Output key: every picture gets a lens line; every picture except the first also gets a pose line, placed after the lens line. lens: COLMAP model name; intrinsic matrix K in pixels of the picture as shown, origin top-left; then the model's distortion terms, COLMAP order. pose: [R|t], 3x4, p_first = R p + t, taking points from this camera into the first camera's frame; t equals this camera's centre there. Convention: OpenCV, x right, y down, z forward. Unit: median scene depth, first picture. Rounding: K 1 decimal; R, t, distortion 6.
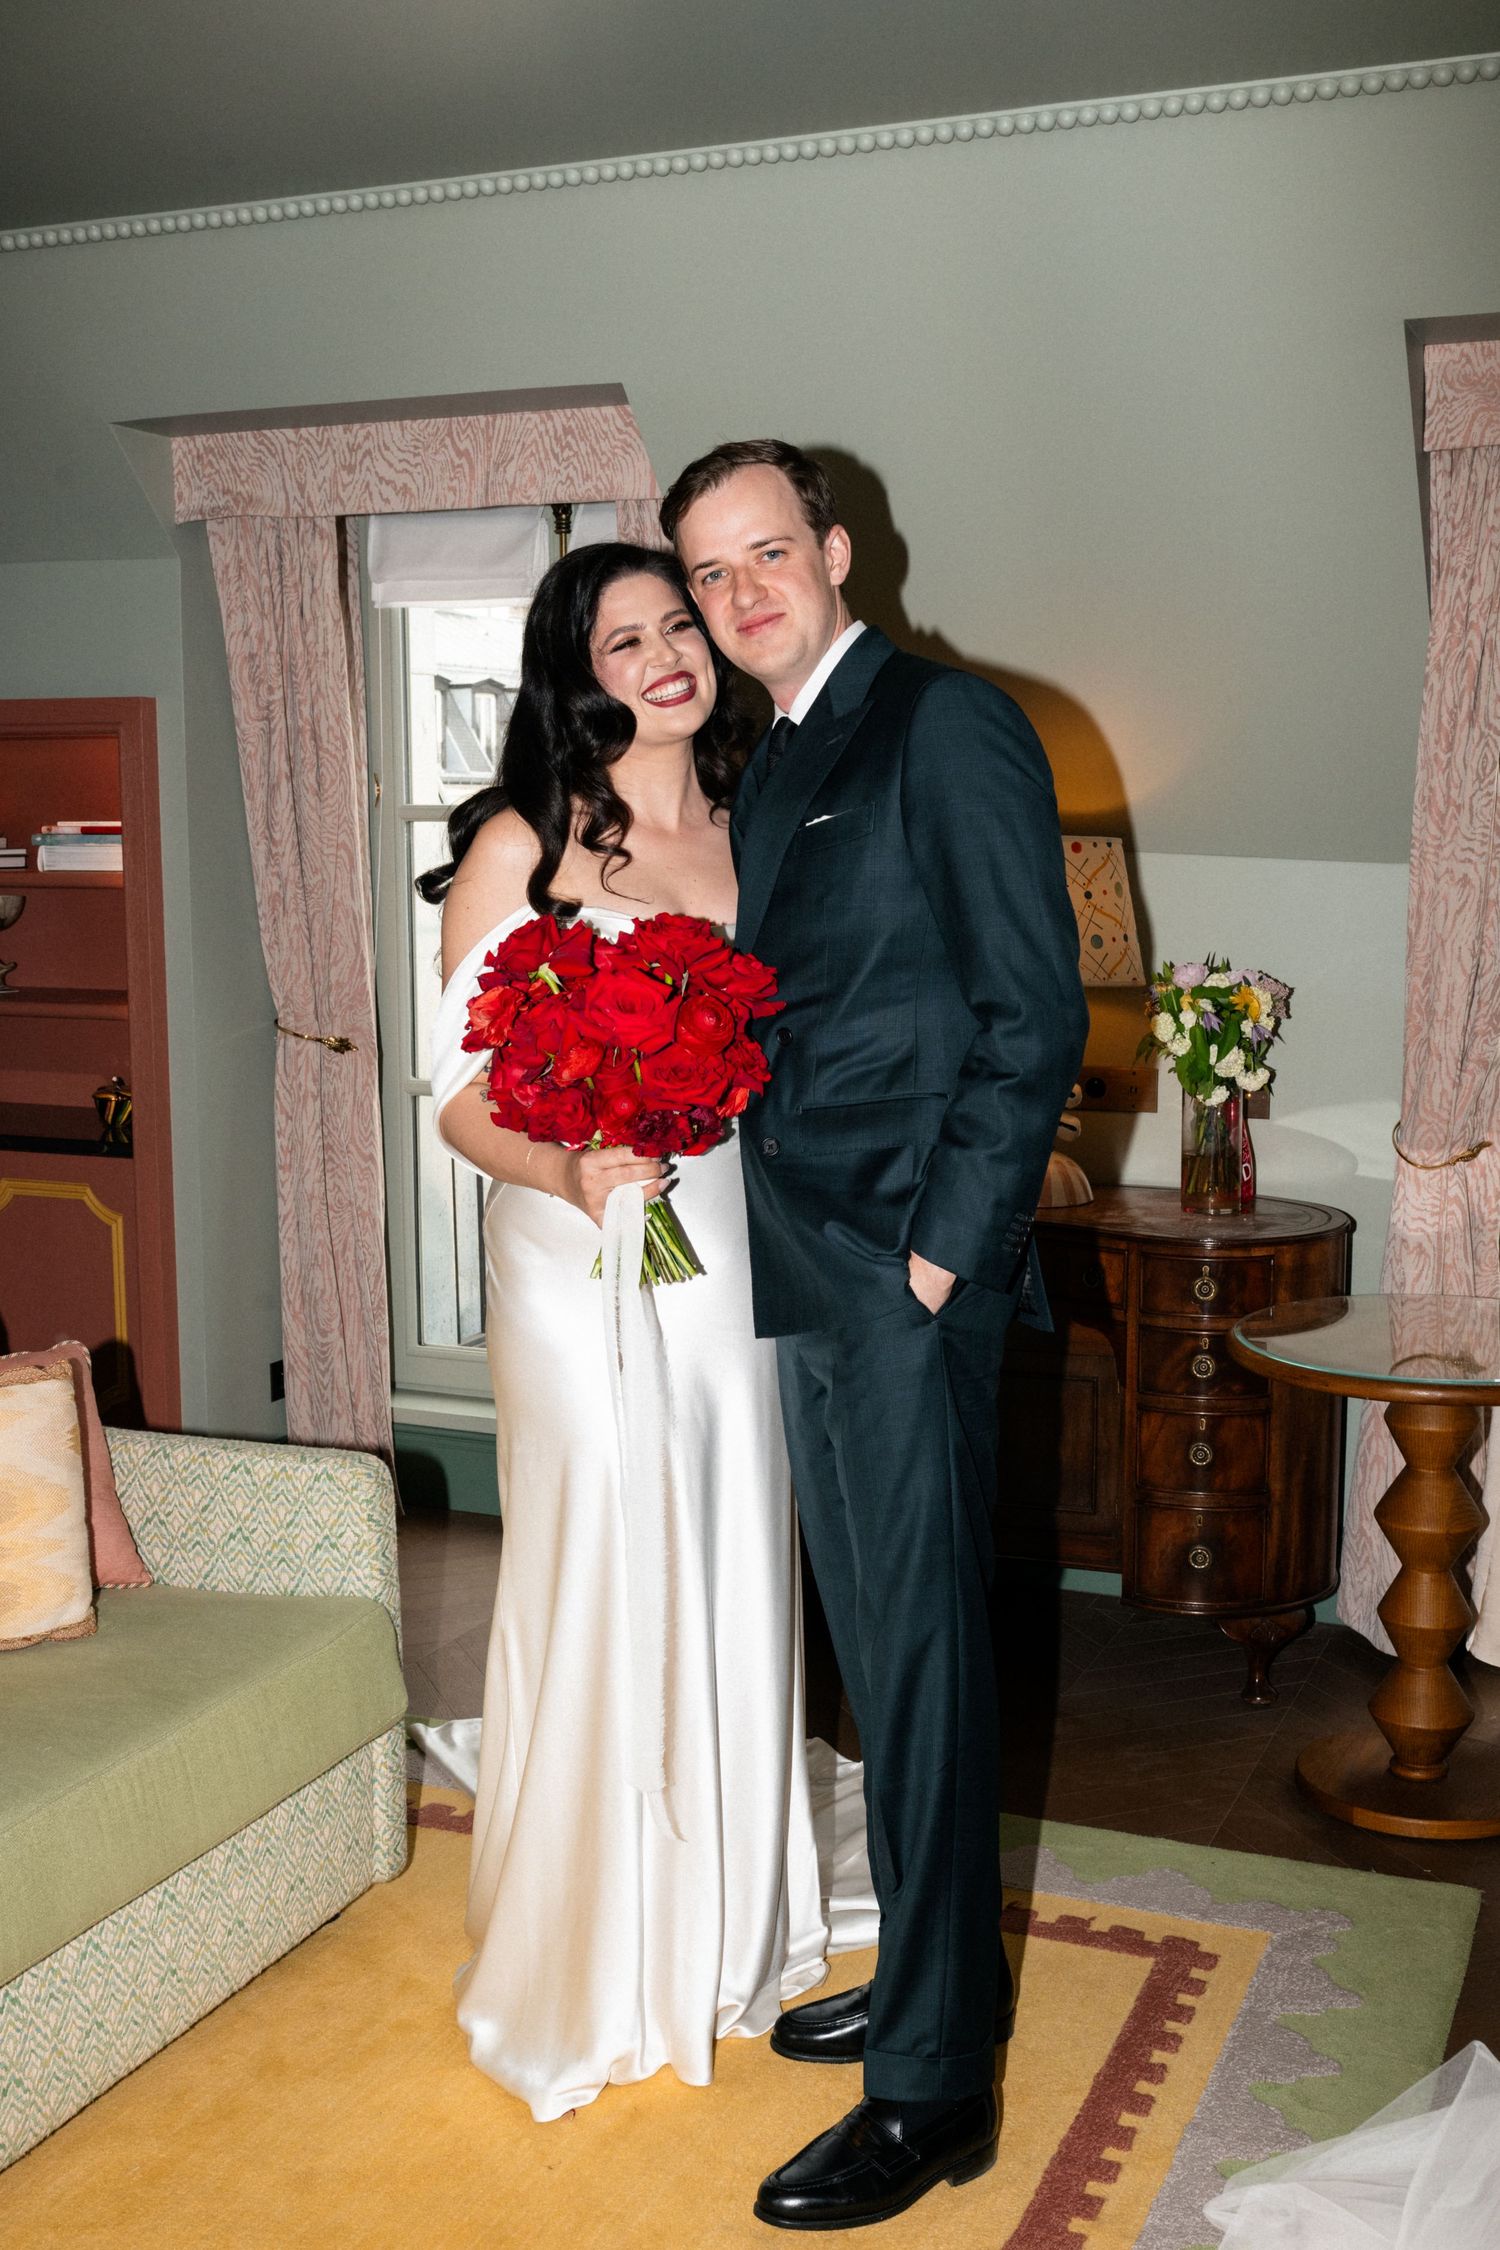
lens RADIAL K [[2365.8, 0, 747.1], [0, 2365.8, 1126.1], [0, 0, 1]] dist [0.014350, 0.000000]
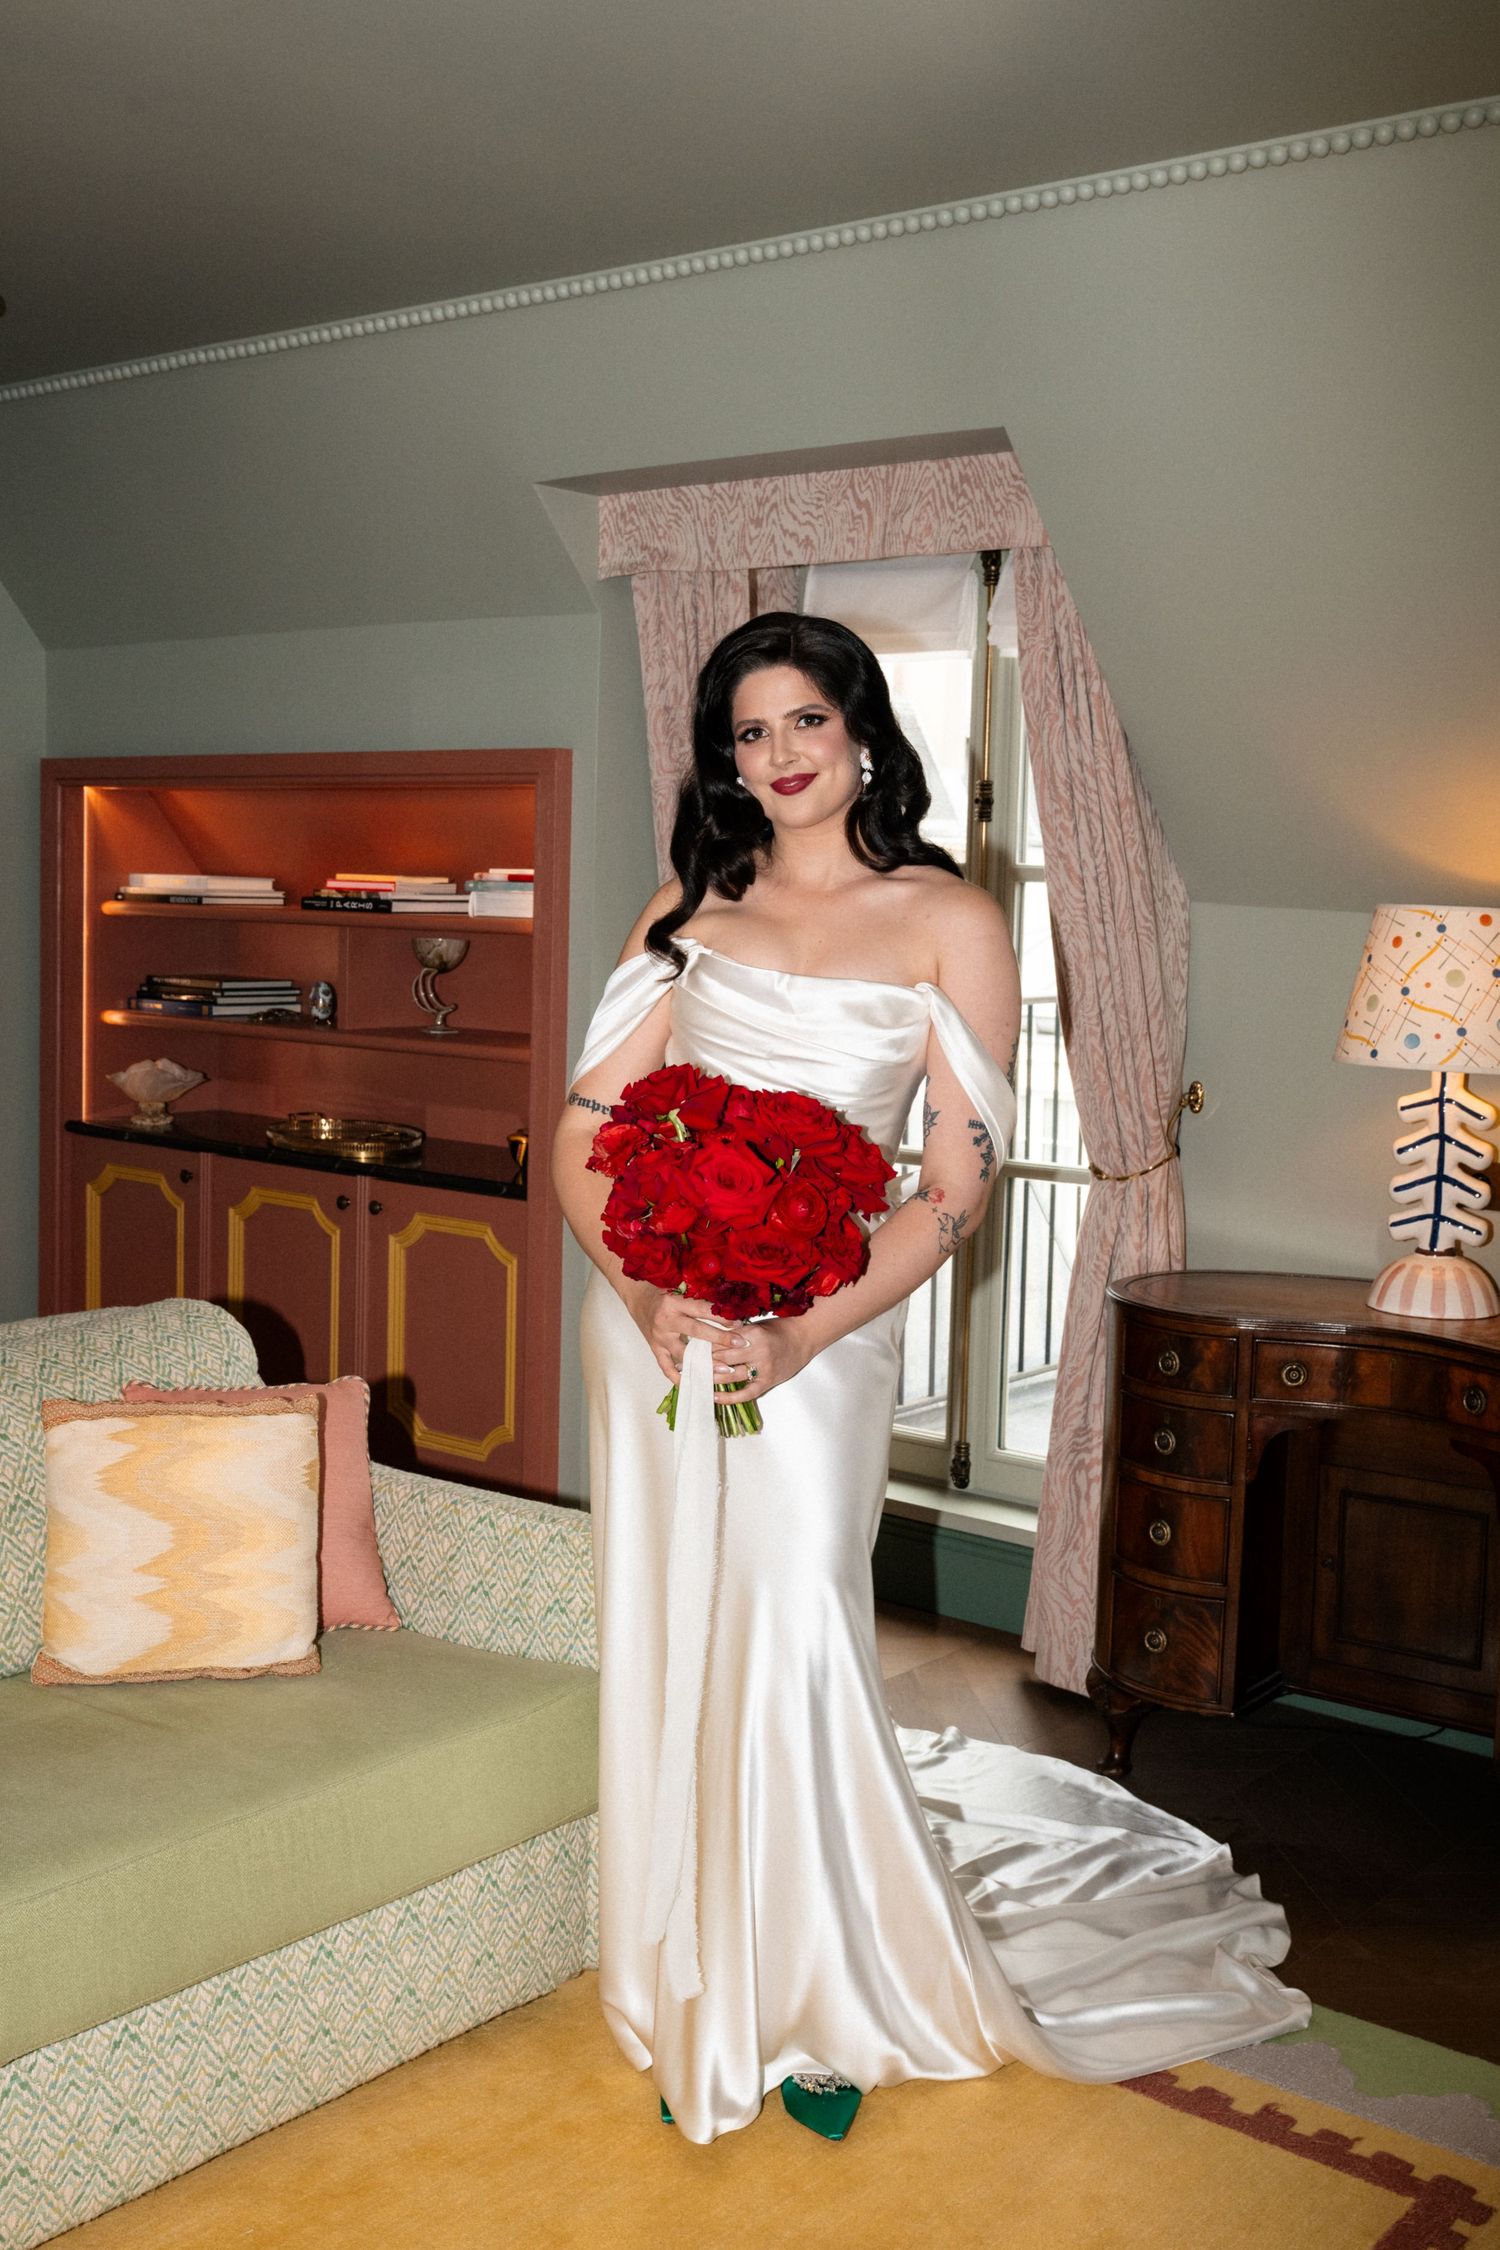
lens RADIAL K [[2365.8, 0, 780.8], [0, 2365.8, 1064.0], [0, 0, 1]] dist [0.014350, 0.000000]
pose [[0.957105, 0.045359, -0.286170, 0.176053], [-0.060526, 0.997180, -0.044376, -0.008466], [0.283350, 0.059794, 0.957151, 0.080944]]
